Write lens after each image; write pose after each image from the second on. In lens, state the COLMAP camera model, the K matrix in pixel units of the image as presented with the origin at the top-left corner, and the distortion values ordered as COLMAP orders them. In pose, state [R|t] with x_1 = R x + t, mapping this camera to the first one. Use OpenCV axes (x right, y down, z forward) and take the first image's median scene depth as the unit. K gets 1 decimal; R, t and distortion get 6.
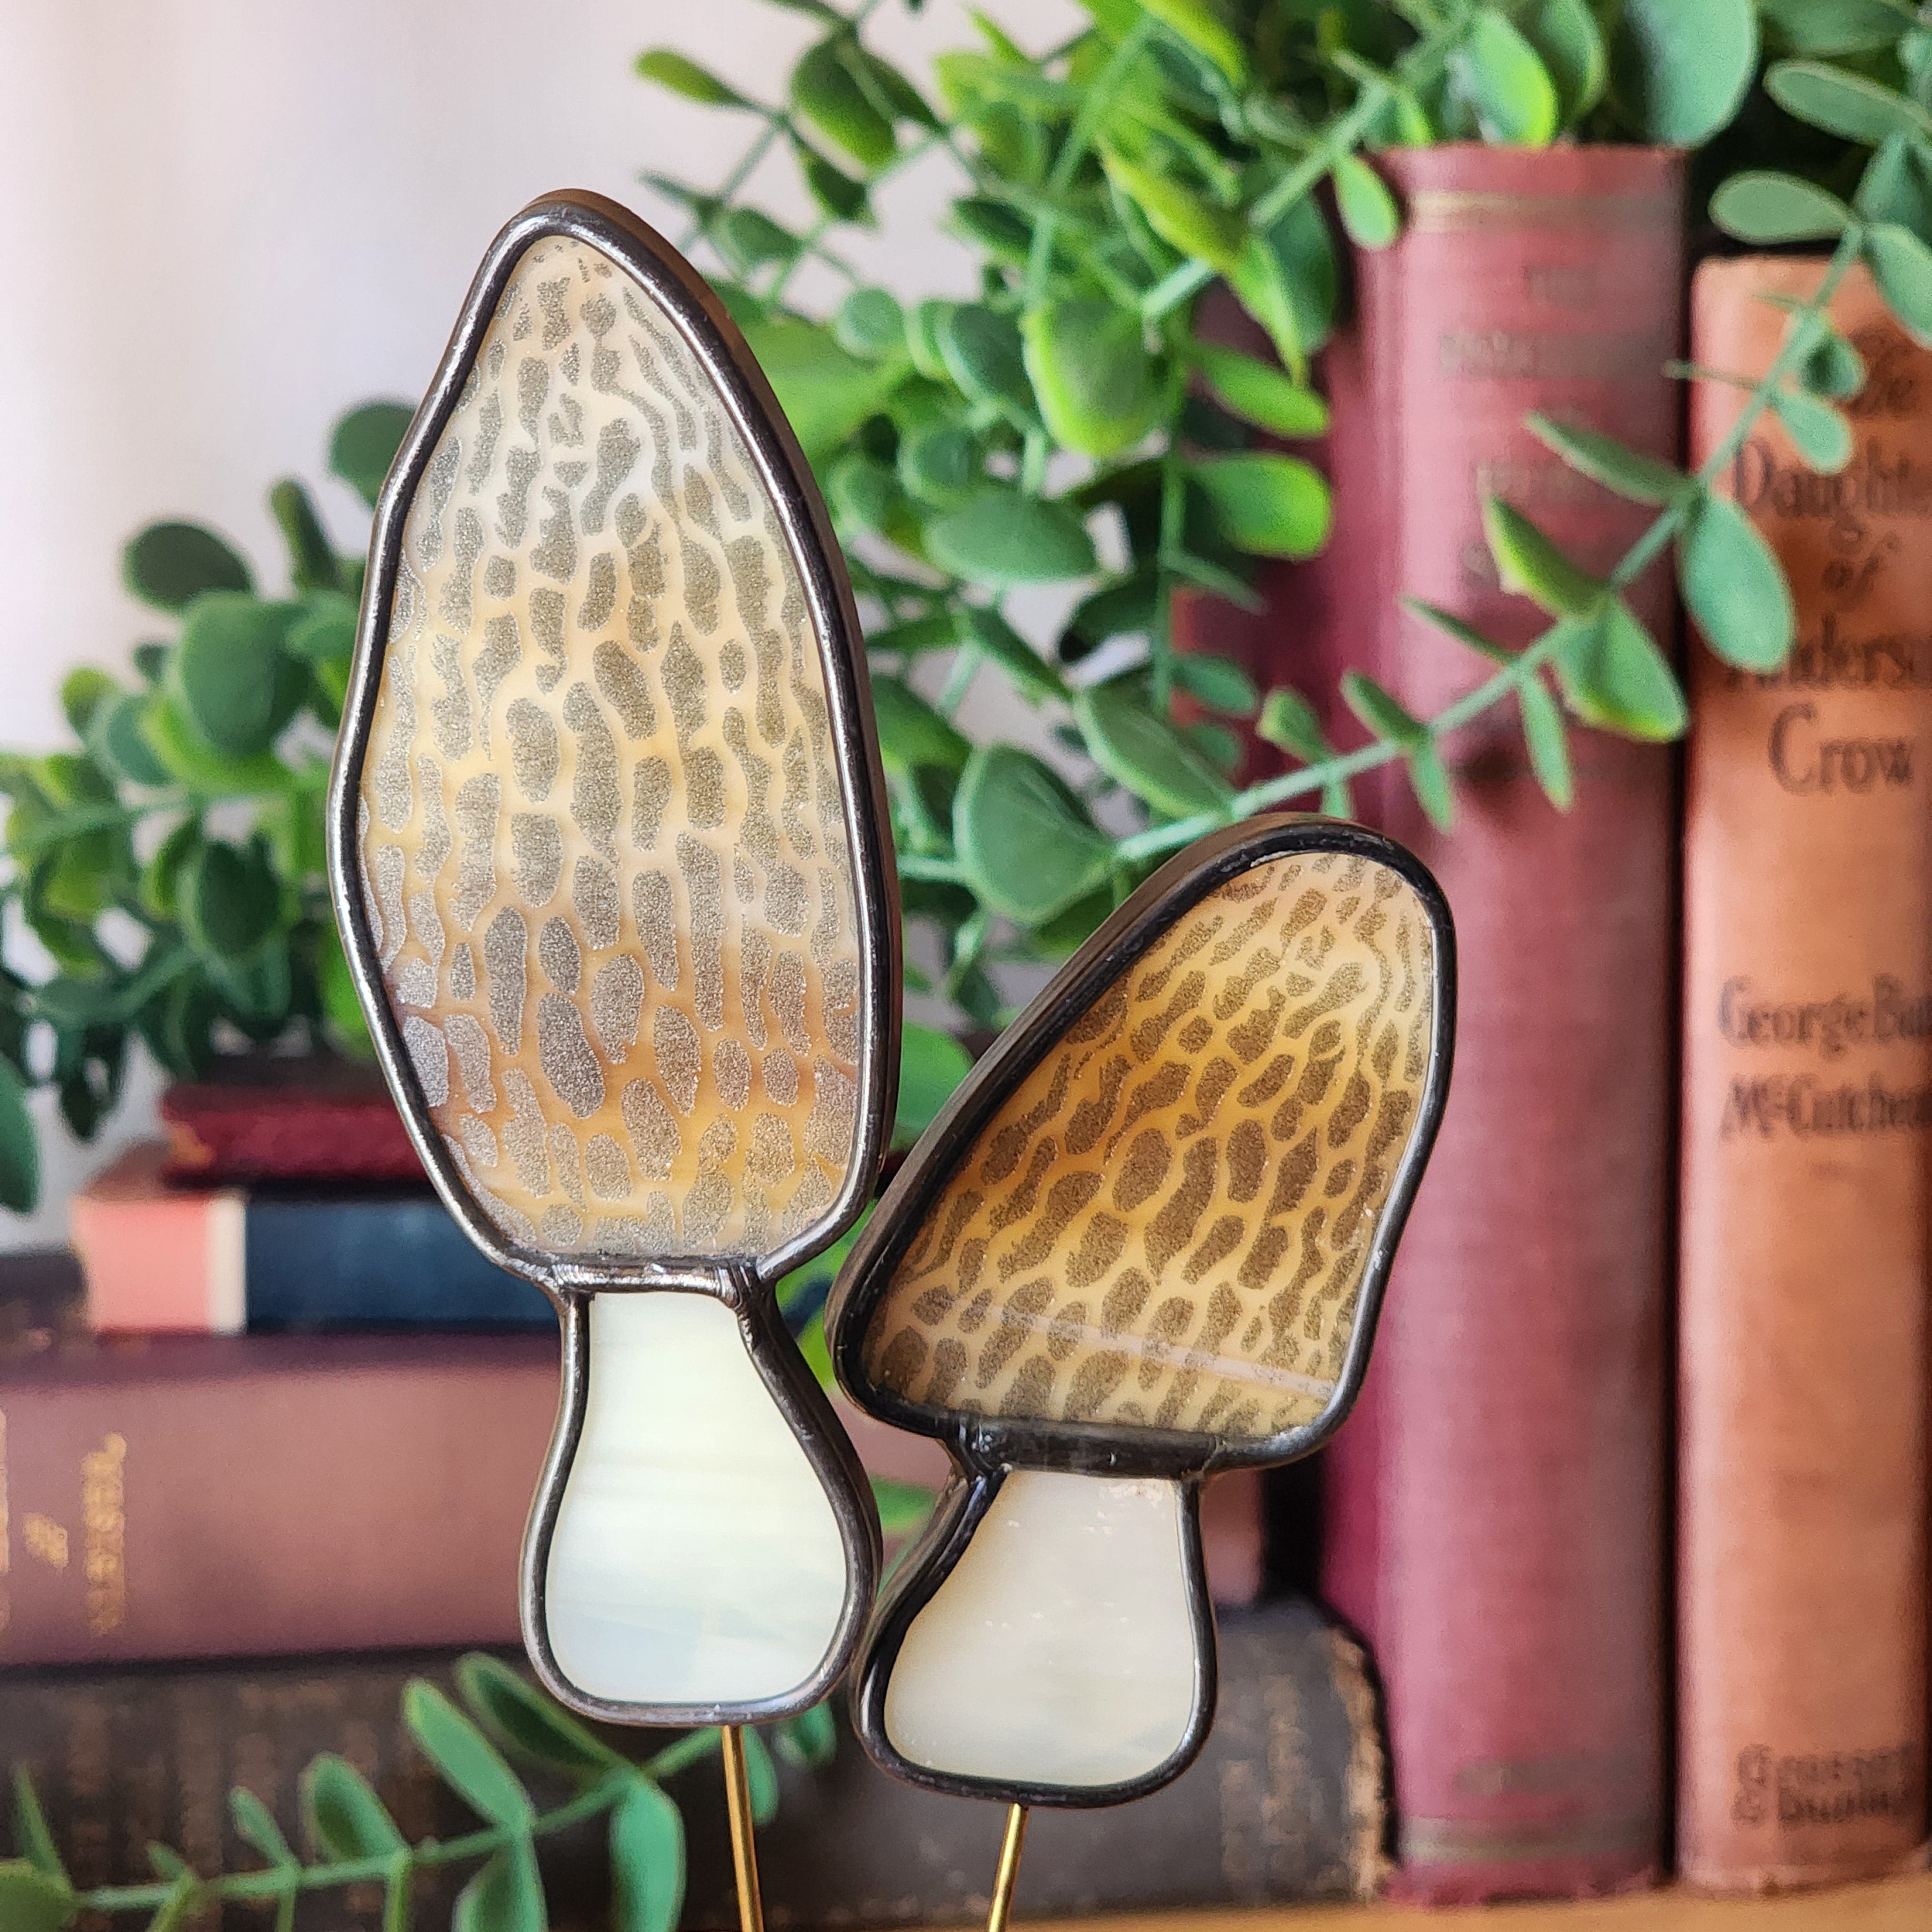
lens RADIAL K [[7312.2, 0, 958.2], [0, 7312.2, 956.6], [0, 0, 1]] dist [0.266246, 0.000000]
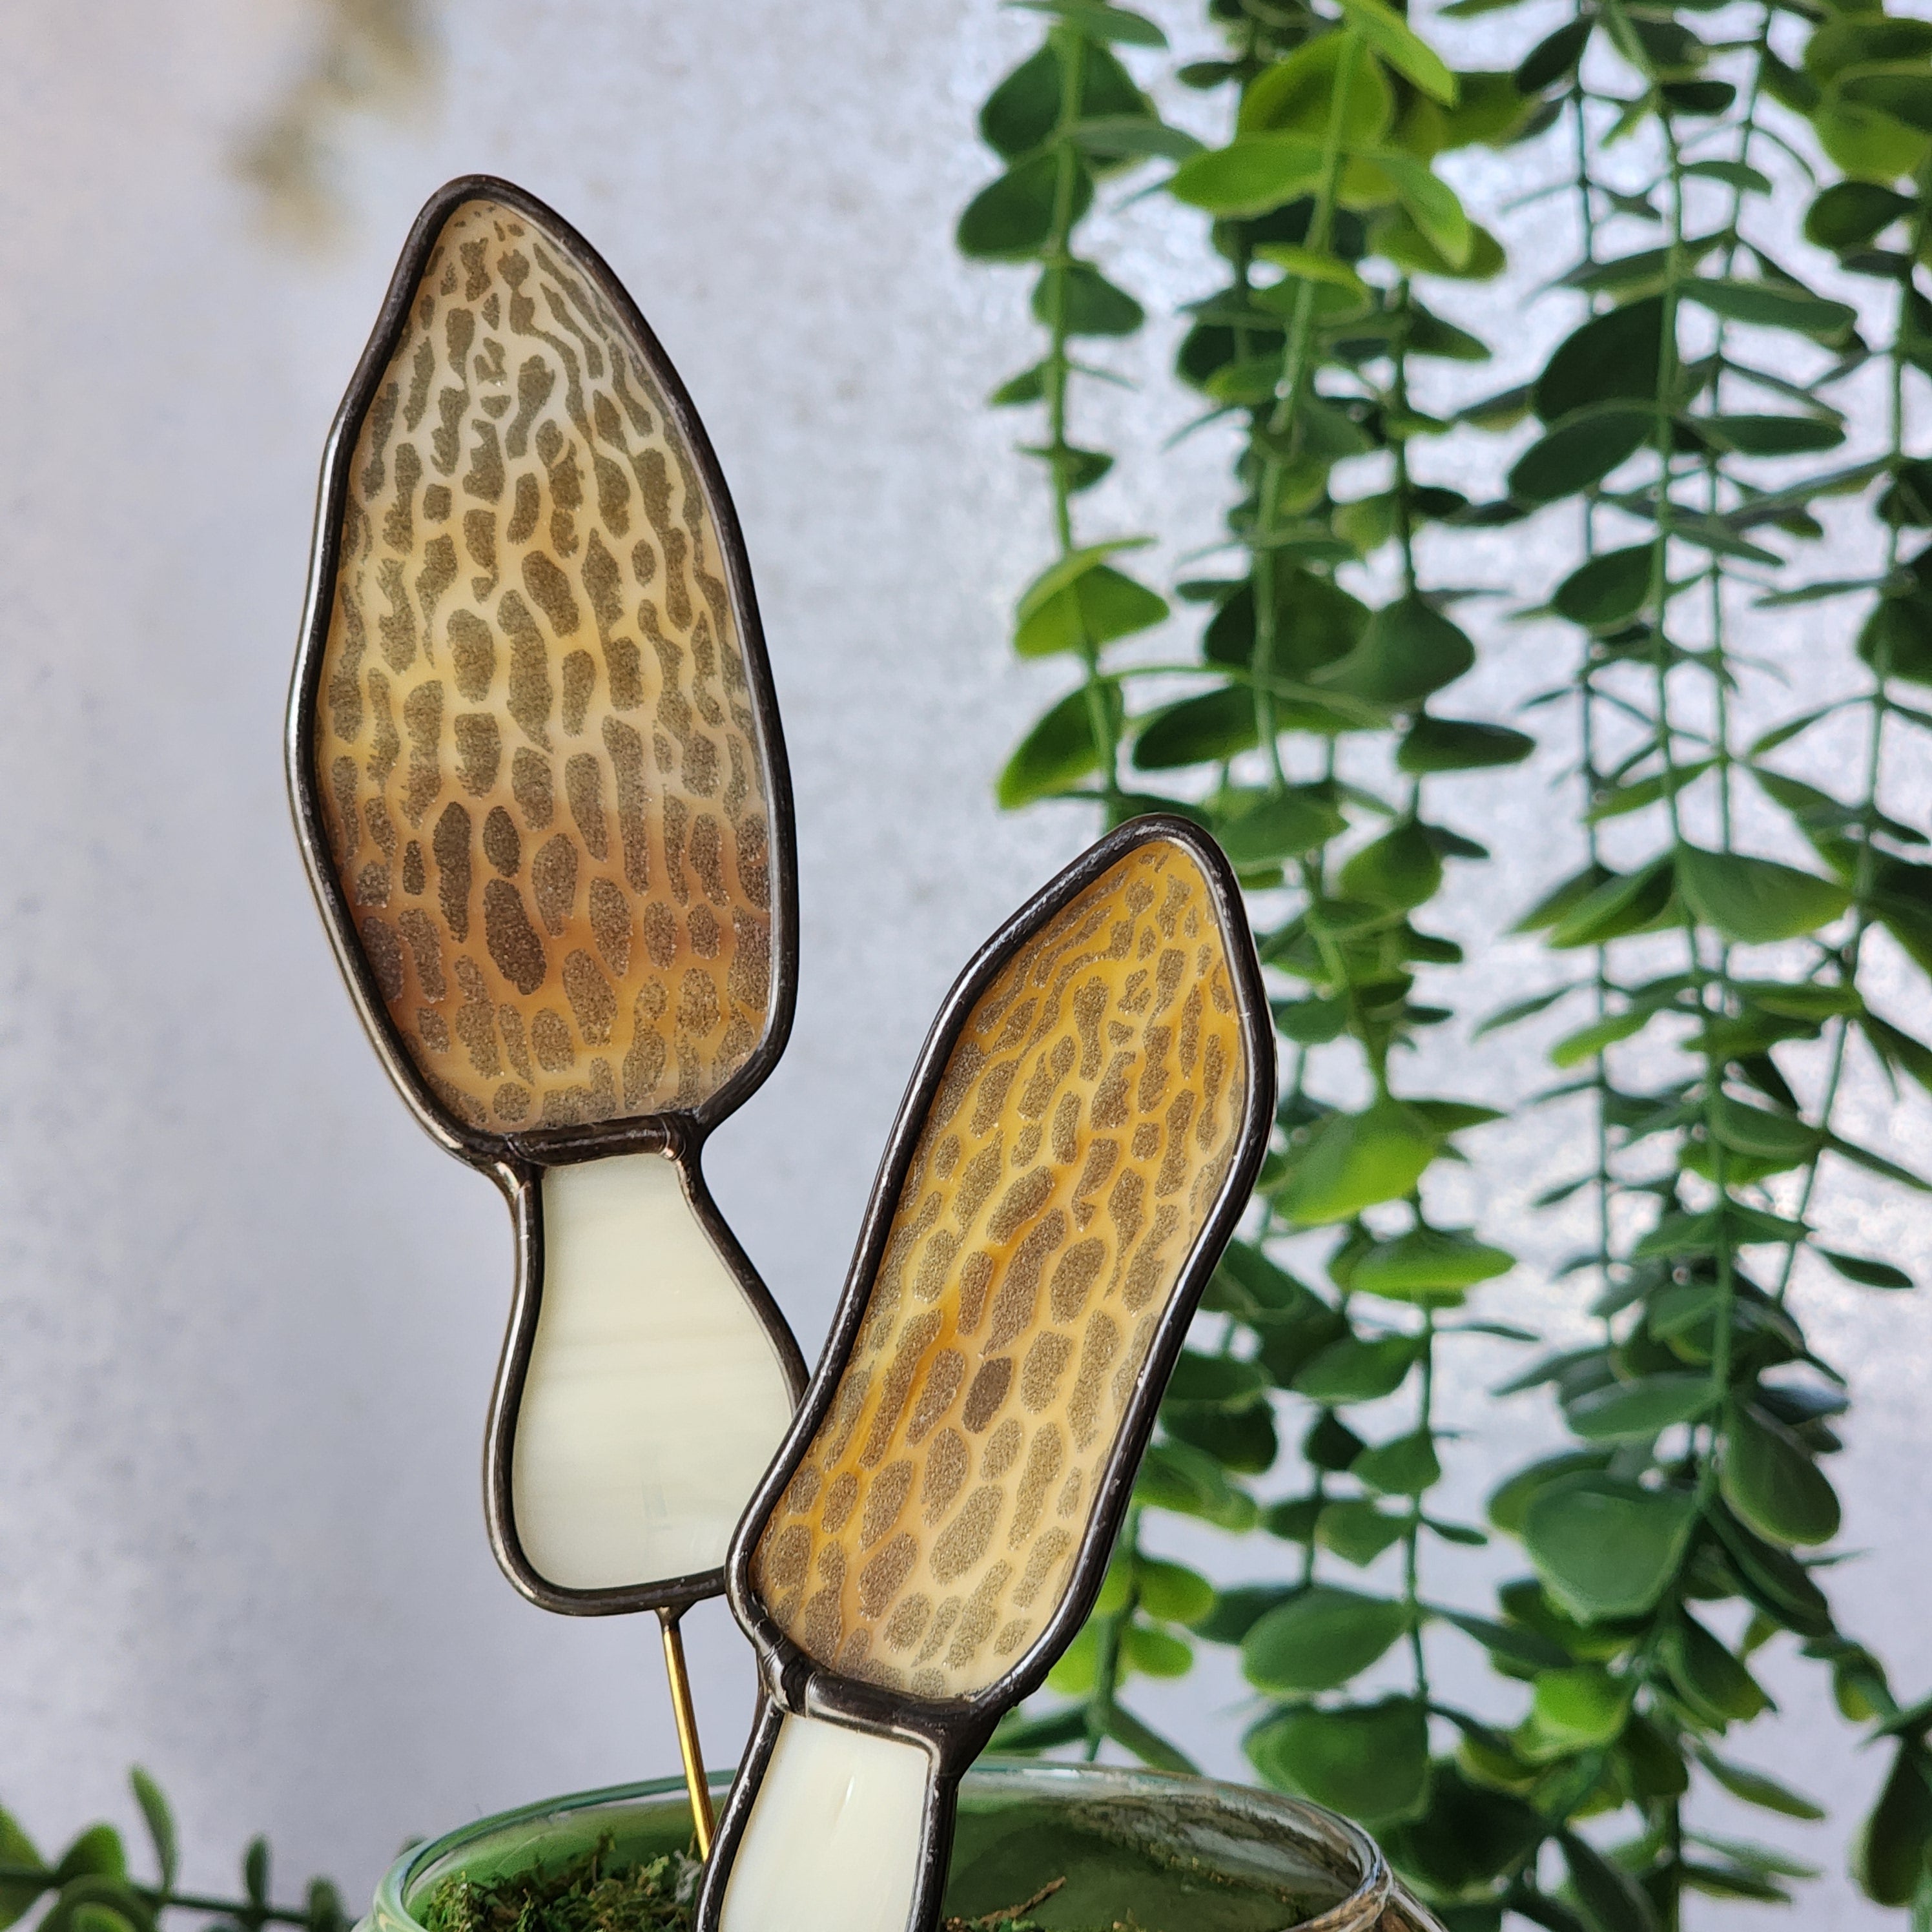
lens RADIAL K [[7312.2, 0, 955.9], [0, 7312.2, 972.3], [0, 0, 1]] dist [0.266246, 0.000000]
pose [[0.998435, -0.054739, 0.011446, 0.001928], [0.054655, 0.998477, 0.007558, 0.017928], [-0.011842, -0.006921, 0.999906, -0.157882]]
